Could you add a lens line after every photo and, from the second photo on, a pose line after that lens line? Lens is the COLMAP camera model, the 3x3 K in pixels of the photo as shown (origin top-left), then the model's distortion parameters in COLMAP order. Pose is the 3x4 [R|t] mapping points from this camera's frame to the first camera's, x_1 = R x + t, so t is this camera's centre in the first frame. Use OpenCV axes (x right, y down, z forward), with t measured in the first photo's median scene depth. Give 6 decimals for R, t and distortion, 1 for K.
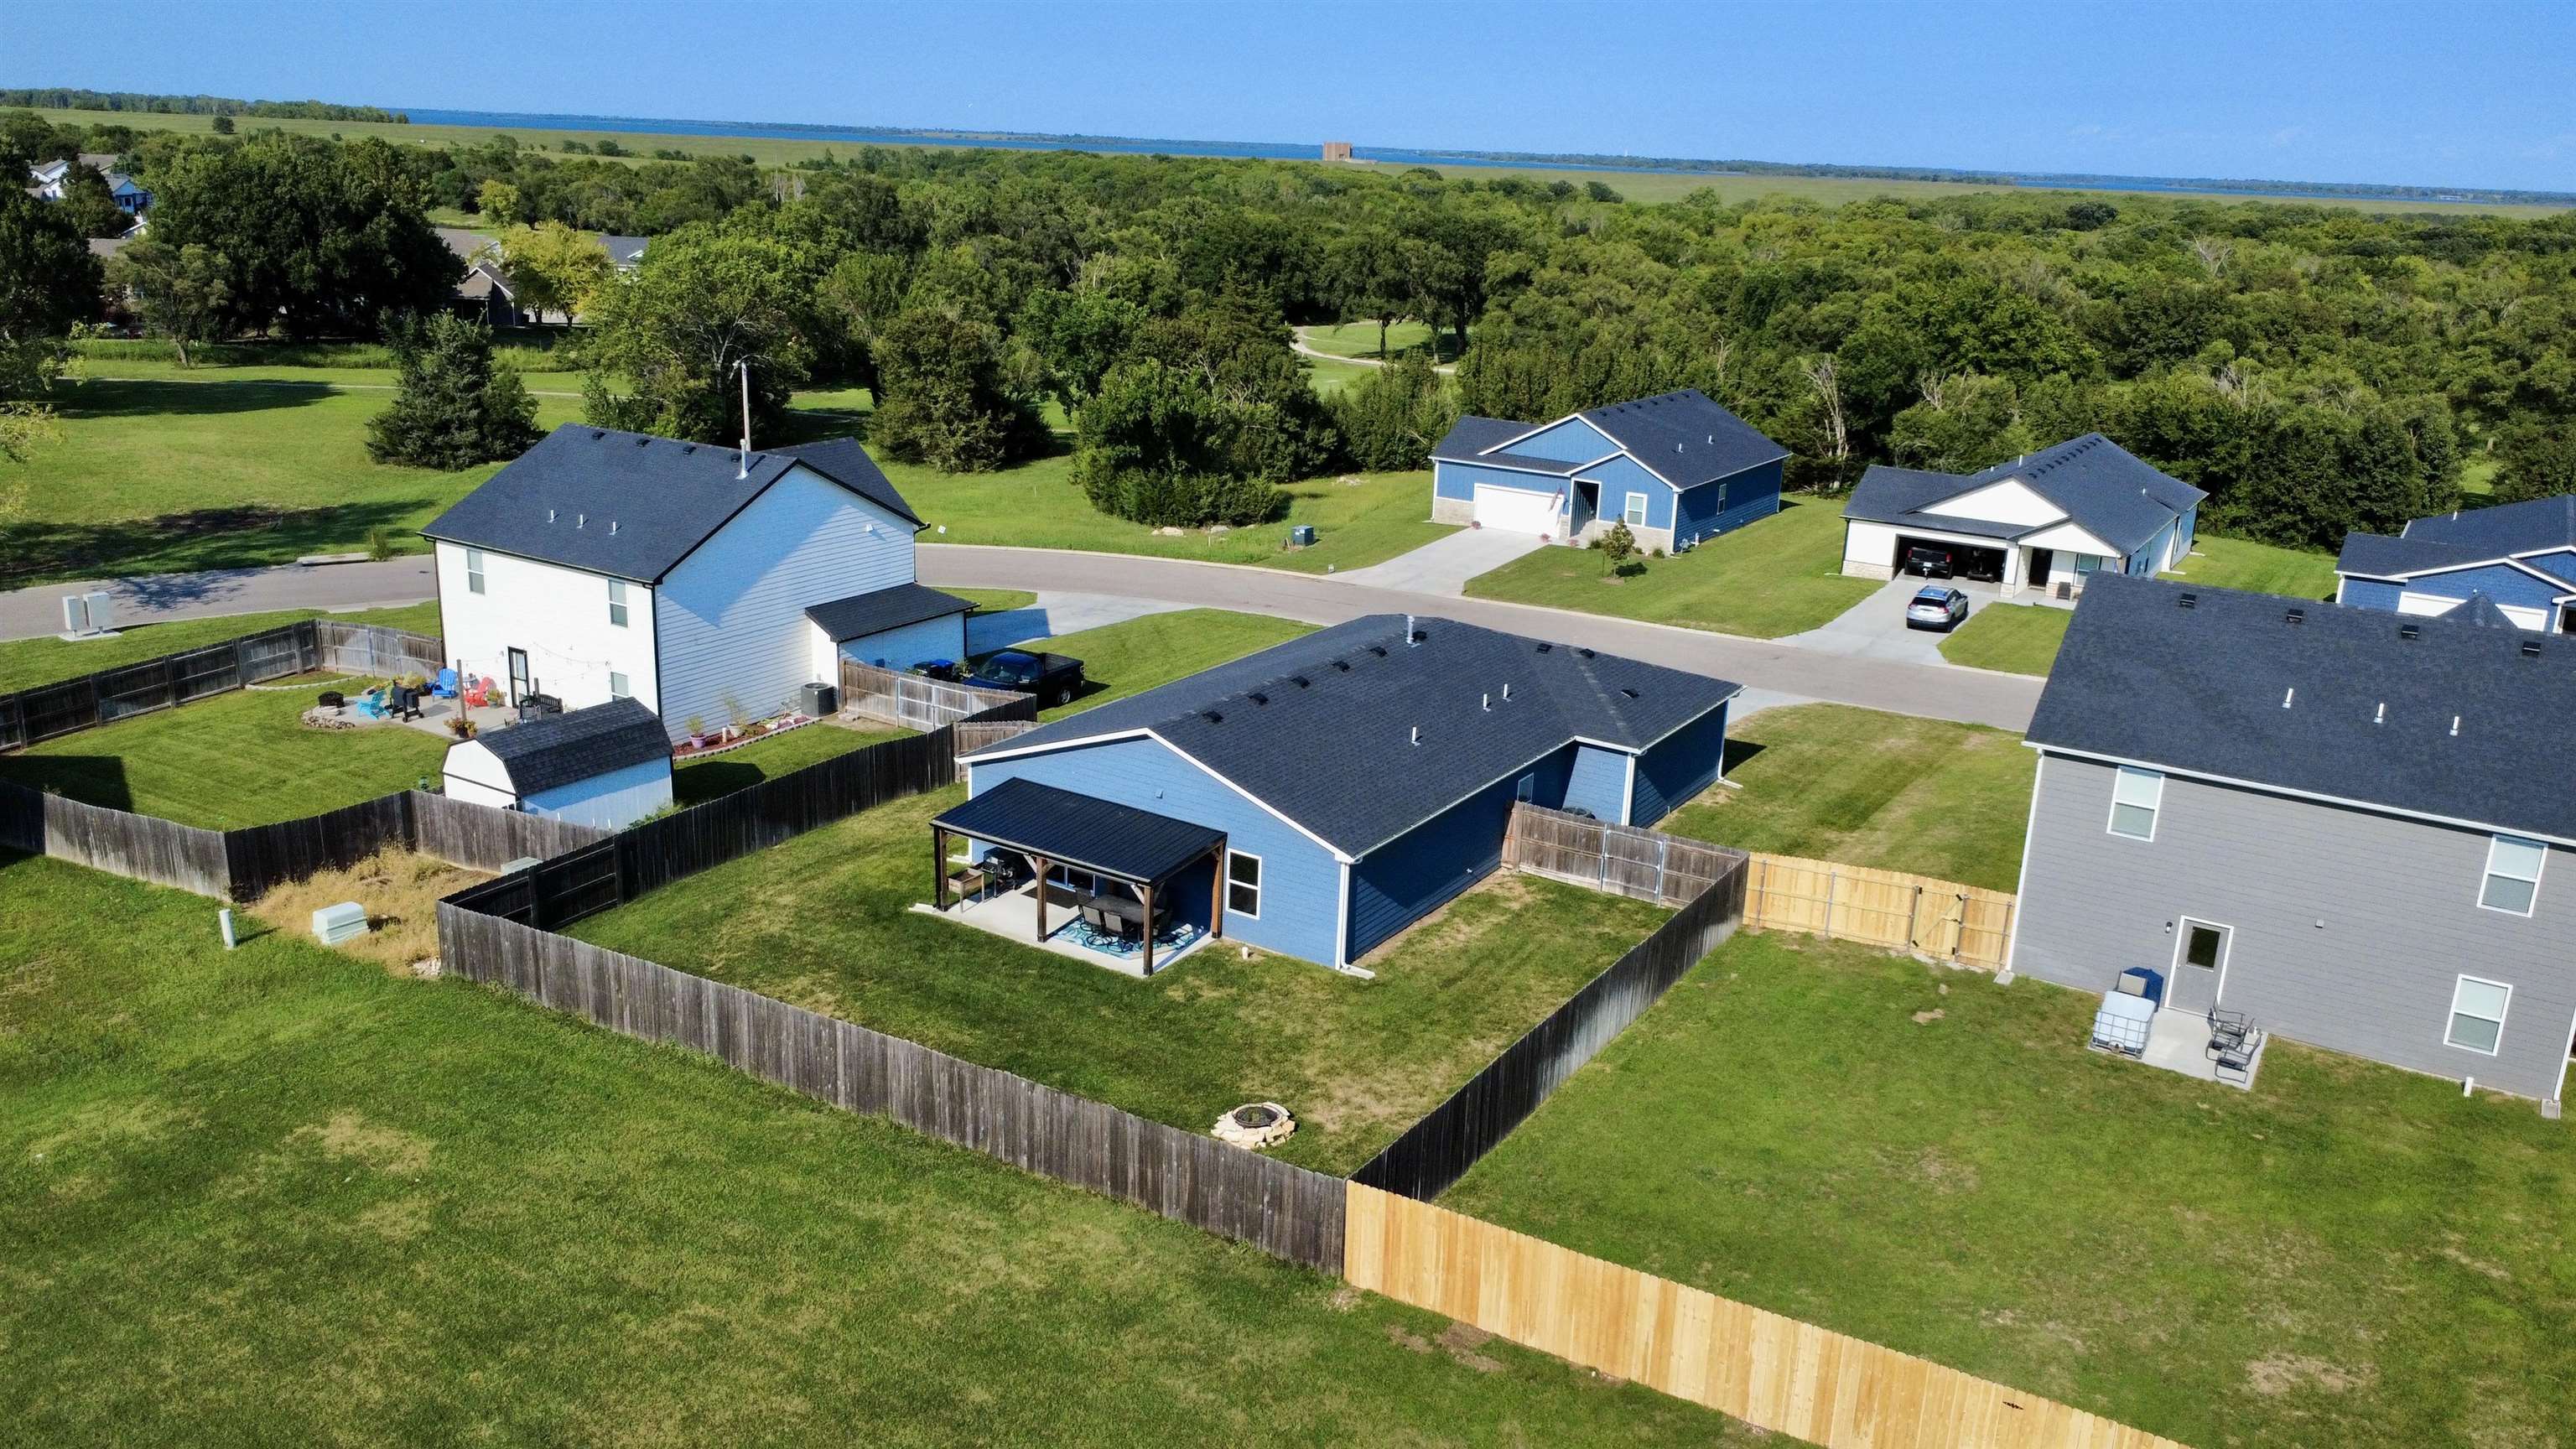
lens RADIAL K [[1921.9, 0, 1288.0], [0, 1921.9, 724.5], [0, 0, 1]] dist [0.004027, 0.000756]
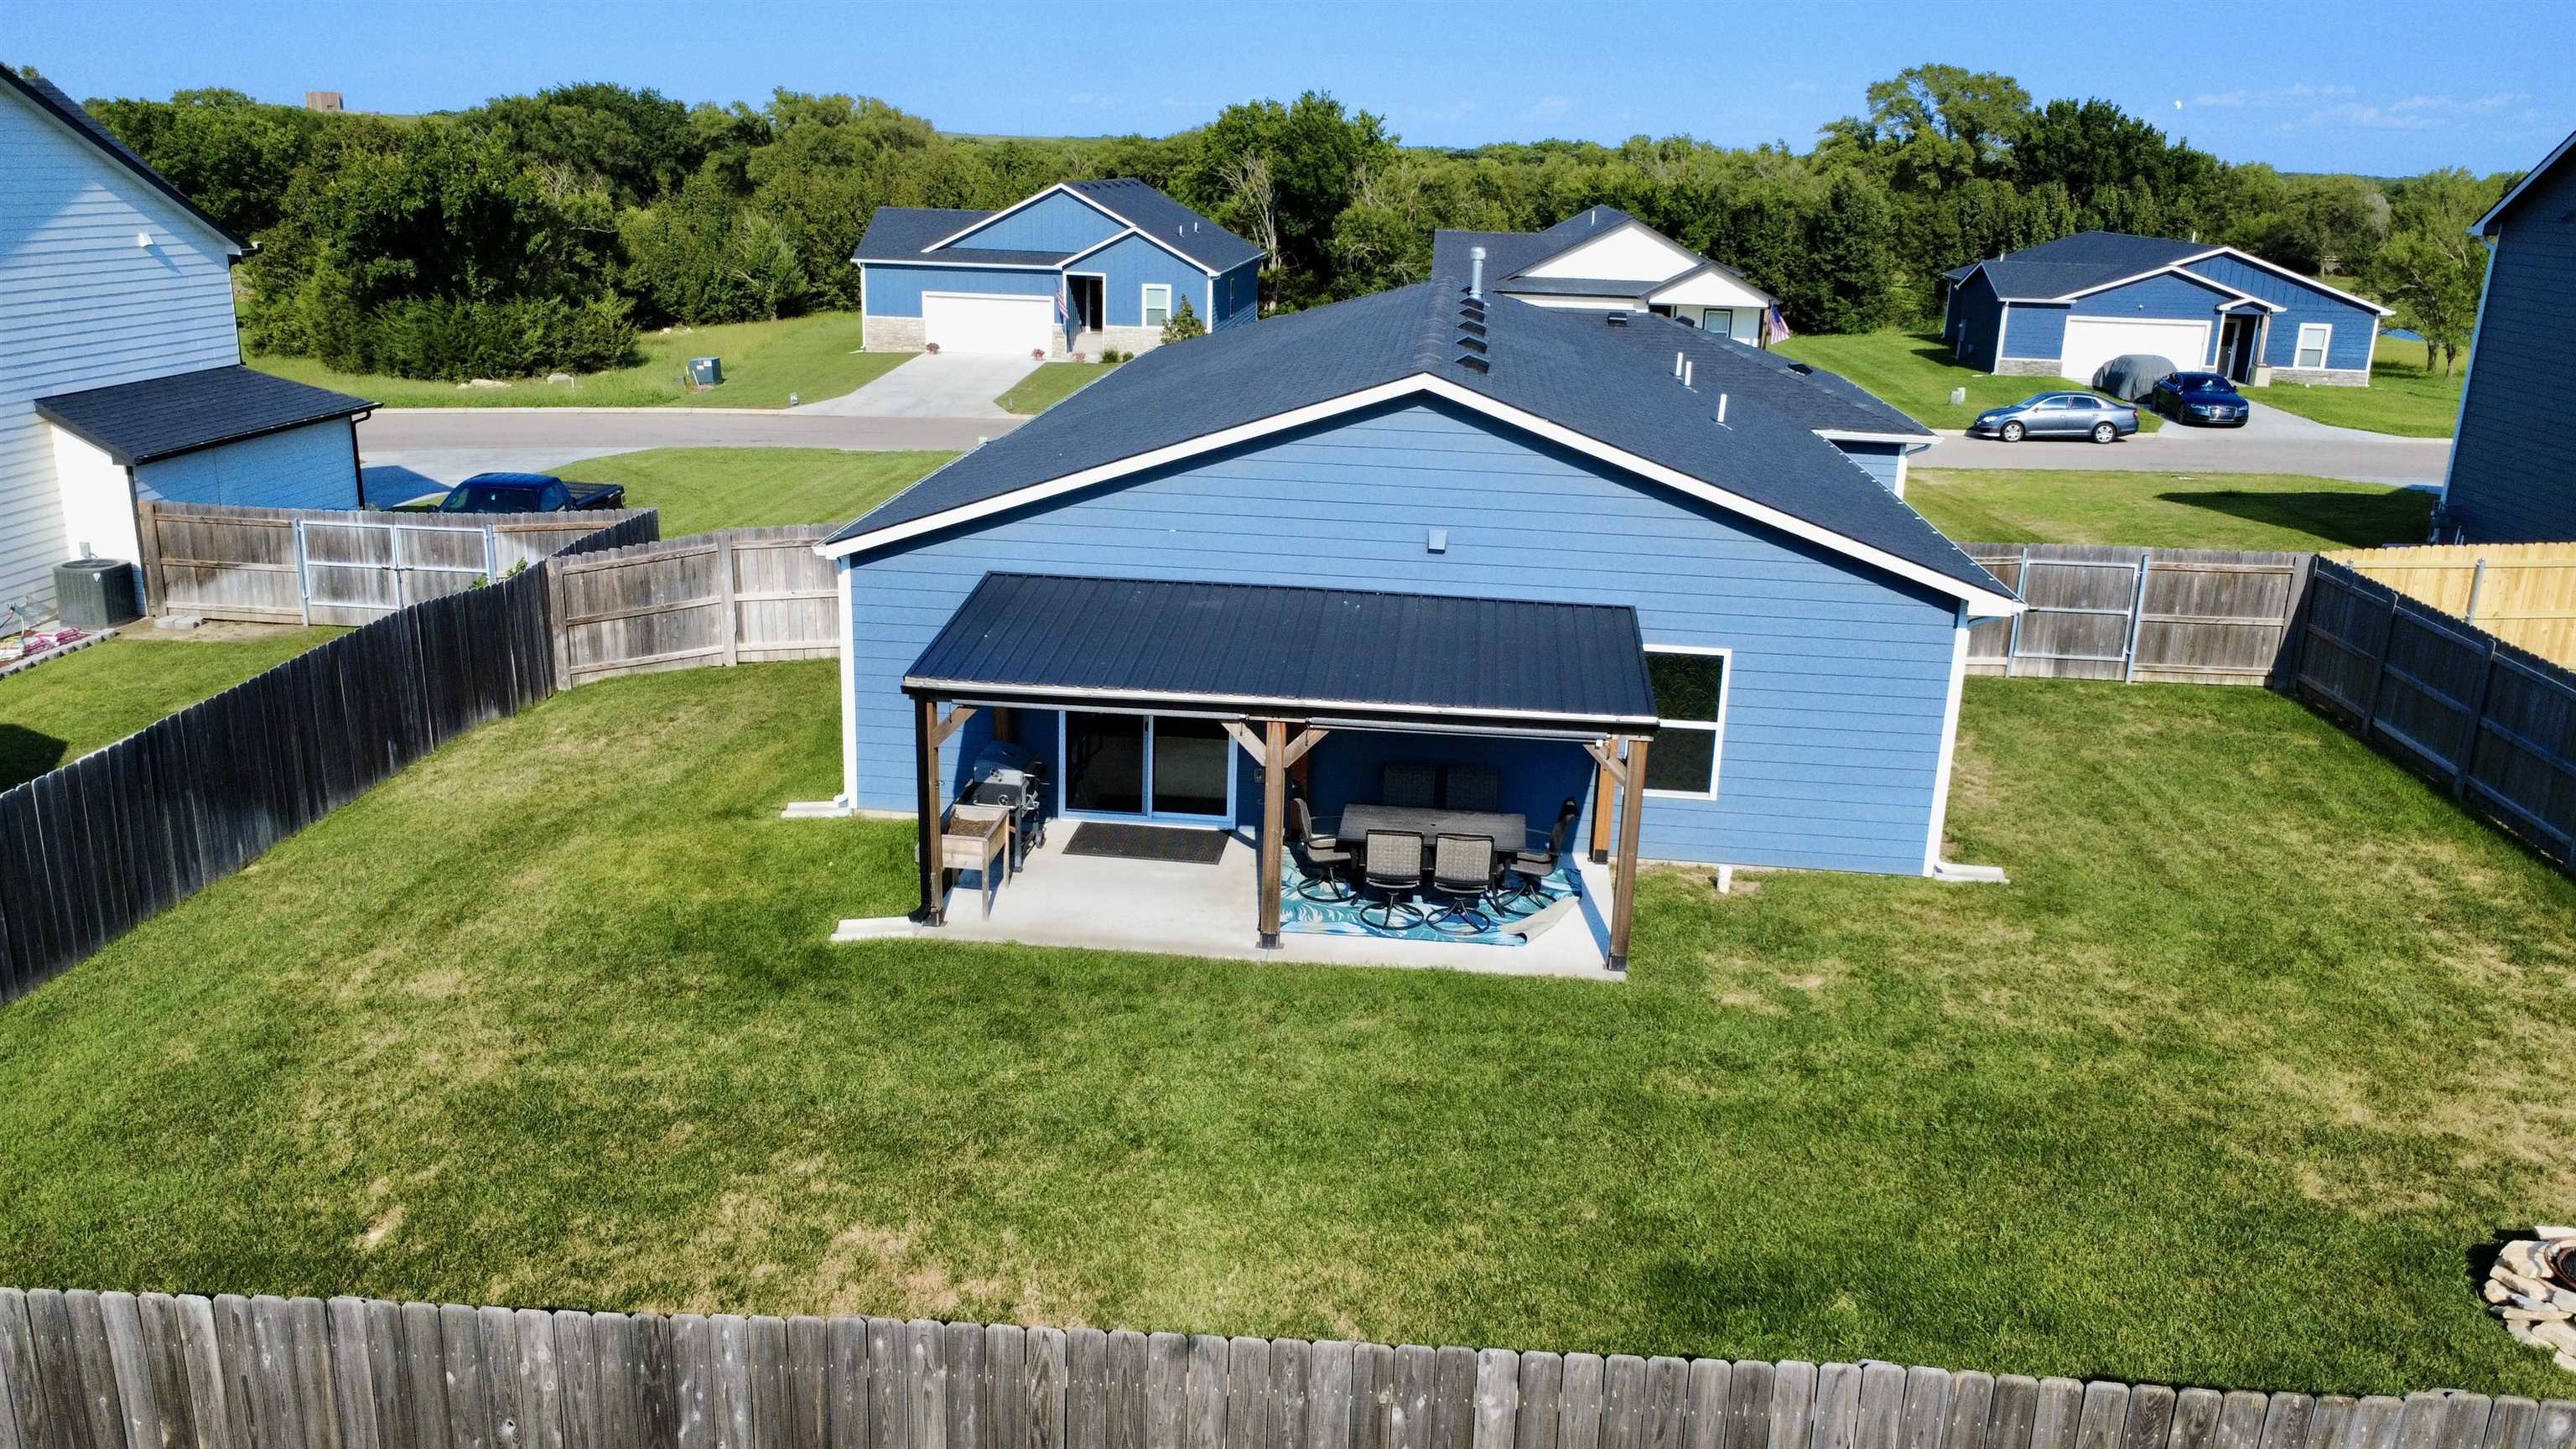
lens RADIAL K [[1921.9, 0, 1288.0], [0, 1921.9, 724.5], [0, 0, 1]] dist [0.004027, 0.000756]
pose [[0.887777, -0.140157, 0.438415, -0.165505], [0.133273, 0.989983, 0.046615, 0.029952], [-0.440557, 0.017045, 0.897563, 0.377664]]
